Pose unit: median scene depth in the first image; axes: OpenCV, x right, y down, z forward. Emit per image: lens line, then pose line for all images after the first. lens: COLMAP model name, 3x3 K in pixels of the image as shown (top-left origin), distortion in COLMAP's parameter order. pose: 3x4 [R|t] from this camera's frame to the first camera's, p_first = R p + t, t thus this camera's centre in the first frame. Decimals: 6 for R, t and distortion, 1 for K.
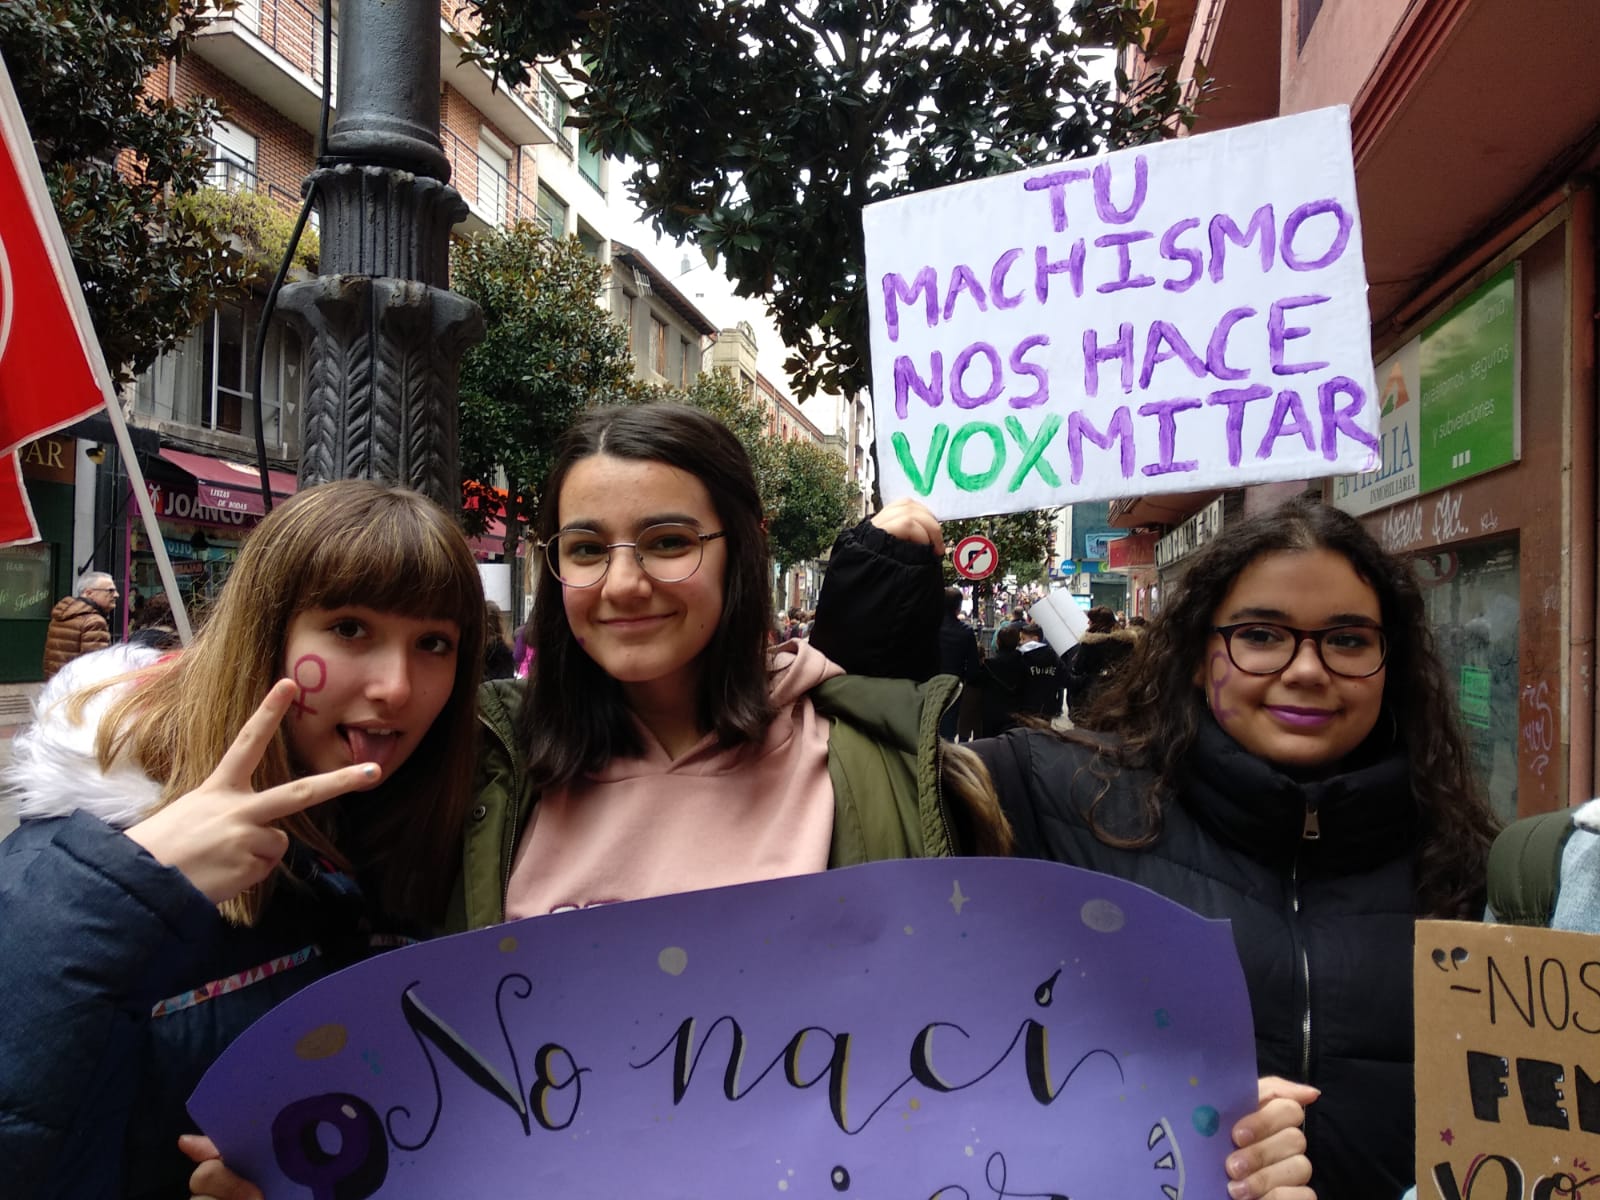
lens RADIAL K [[1145.5, 0, 799.4], [0, 1145.5, 622.5], [0, 0, 1]] dist [0.060457, -0.111691]
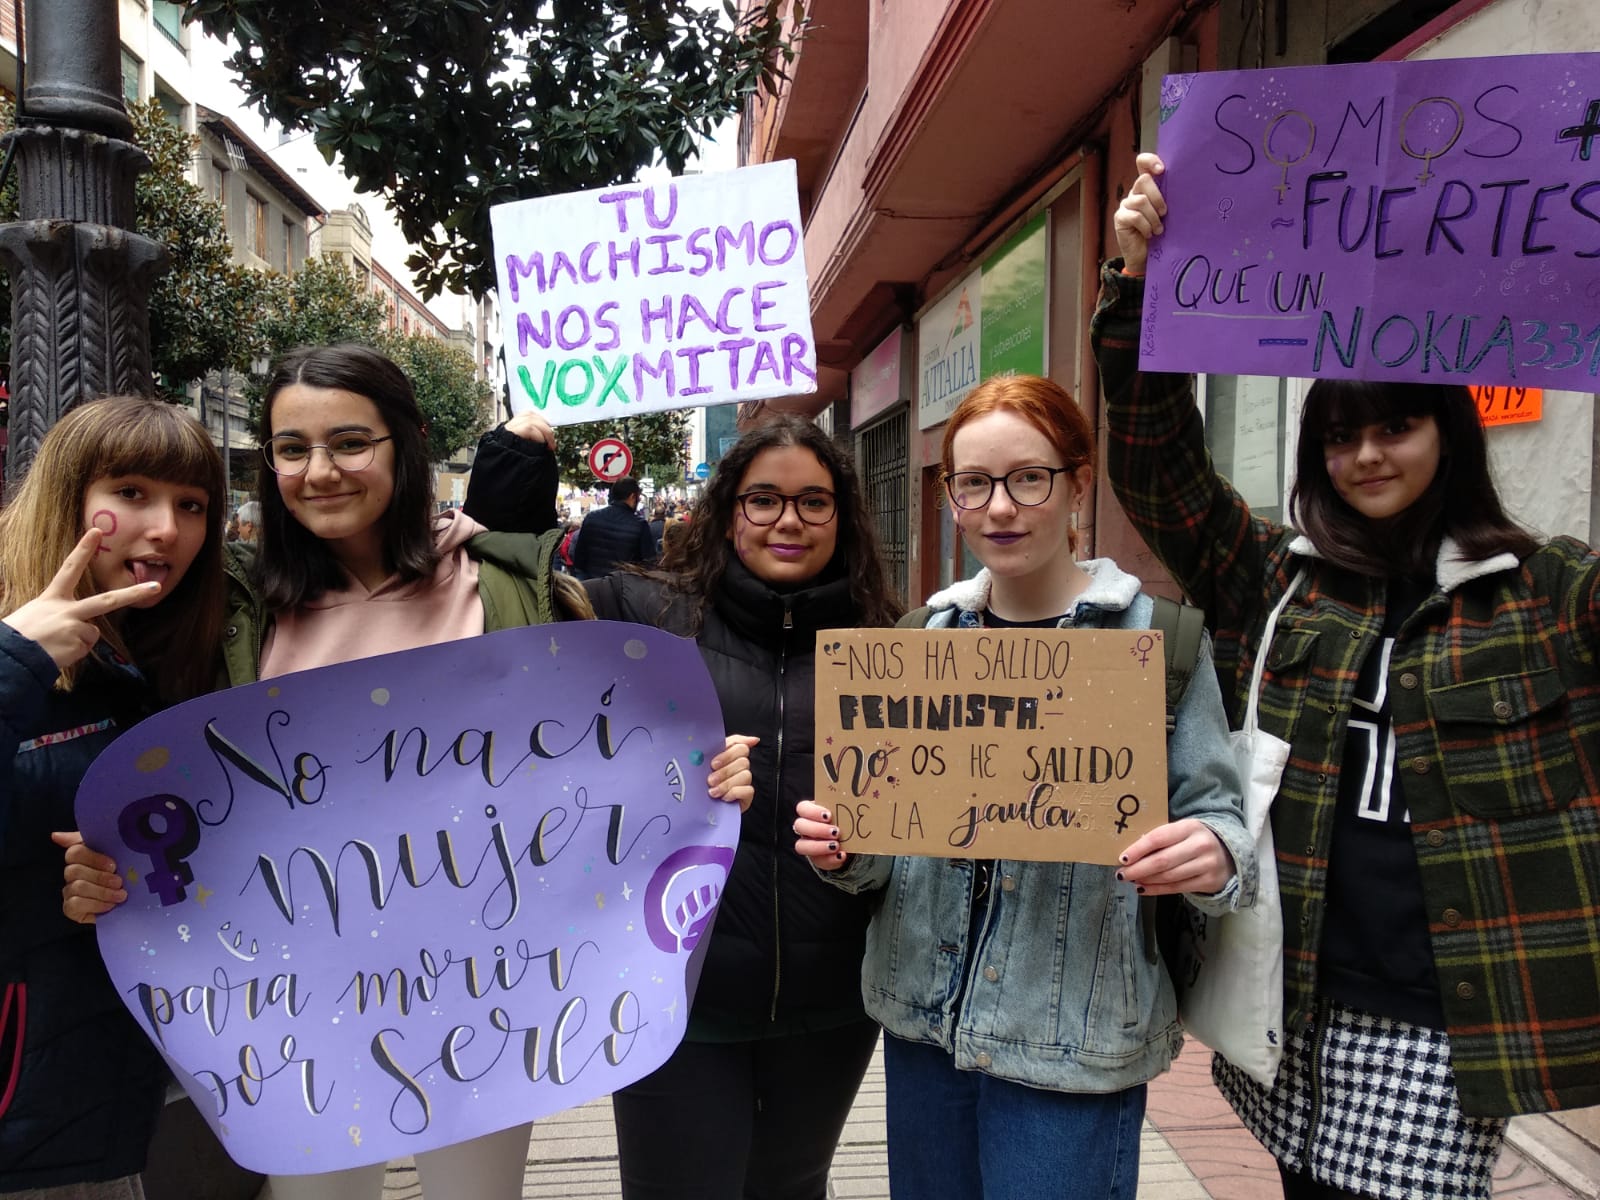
lens RADIAL K [[1198.3, 0, 780.0], [0, 1198.3, 613.0], [0, 0, 1]] dist [0.027751, -0.051940]
pose [[0.959515, -0.035708, 0.279384, -0.006702], [0.016348, 0.997319, 0.071321, 0.008480], [-0.281182, -0.063866, 0.957527, -0.115857]]
